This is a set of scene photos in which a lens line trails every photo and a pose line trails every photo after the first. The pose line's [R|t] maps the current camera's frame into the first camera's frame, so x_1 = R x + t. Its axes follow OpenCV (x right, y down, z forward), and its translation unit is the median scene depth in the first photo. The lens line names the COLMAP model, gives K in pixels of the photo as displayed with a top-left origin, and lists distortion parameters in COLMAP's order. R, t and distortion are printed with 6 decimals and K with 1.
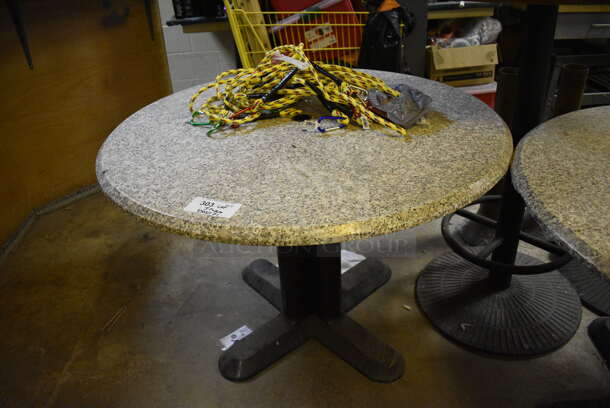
lens RADIAL K [[474.7, 0, 306.7], [0, 474.7, 203.7], [0, 0, 1]] dist [-0.095297, 0.016237]
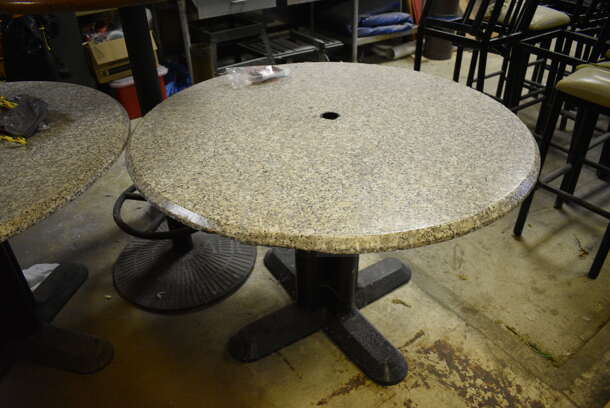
lens RADIAL K [[474.7, 0, 303.0], [0, 474.7, 202.6], [0, 0, 1]] dist [-0.095297, 0.016237]
pose [[0.830266, -0.276438, 0.483984, 0.148567], [0.261295, 0.960054, 0.100109, 0.031146], [-0.492325, 0.043345, 0.869332, -0.147681]]
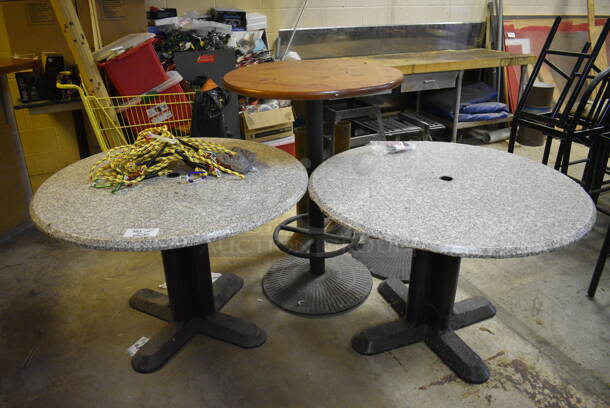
lens RADIAL K [[474.7, 0, 305.3], [0, 474.7, 203.3], [0, 0, 1]] dist [-0.095297, 0.016237]
pose [[0.921694, -0.124480, 0.367404, -0.161633], [0.164918, 0.983003, -0.080673, 0.082010], [-0.351117, 0.134947, 0.926556, -0.444072]]
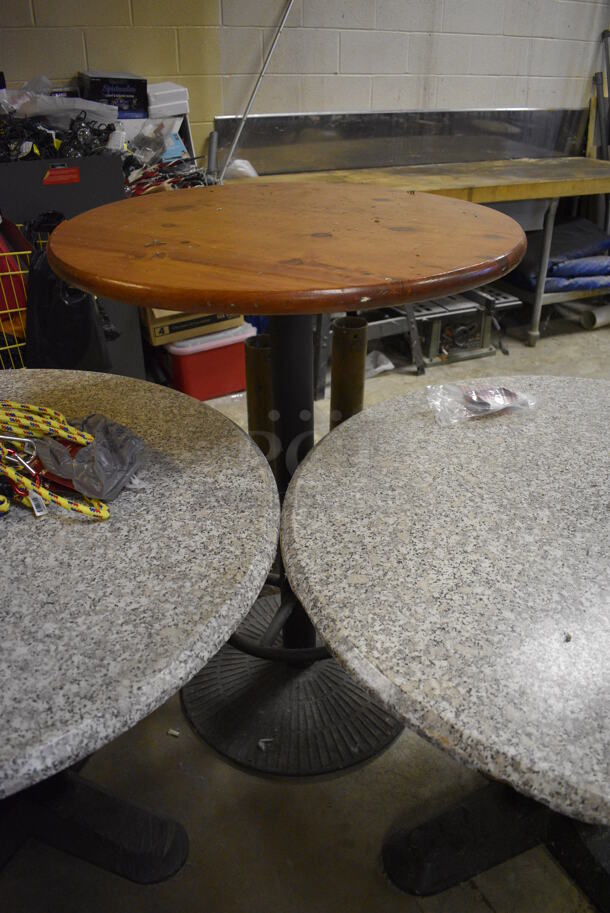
lens RADIAL K [[710.5, 0, 306.9], [0, 710.5, 462.6], [0, 0, 1]] dist [-0.095297, 0.016237]
pose [[0.898144, -0.174288, 0.403684, 0.065967], [0.178642, 0.983539, 0.027179, -0.150267], [-0.401775, 0.047704, 0.914495, 0.055798]]
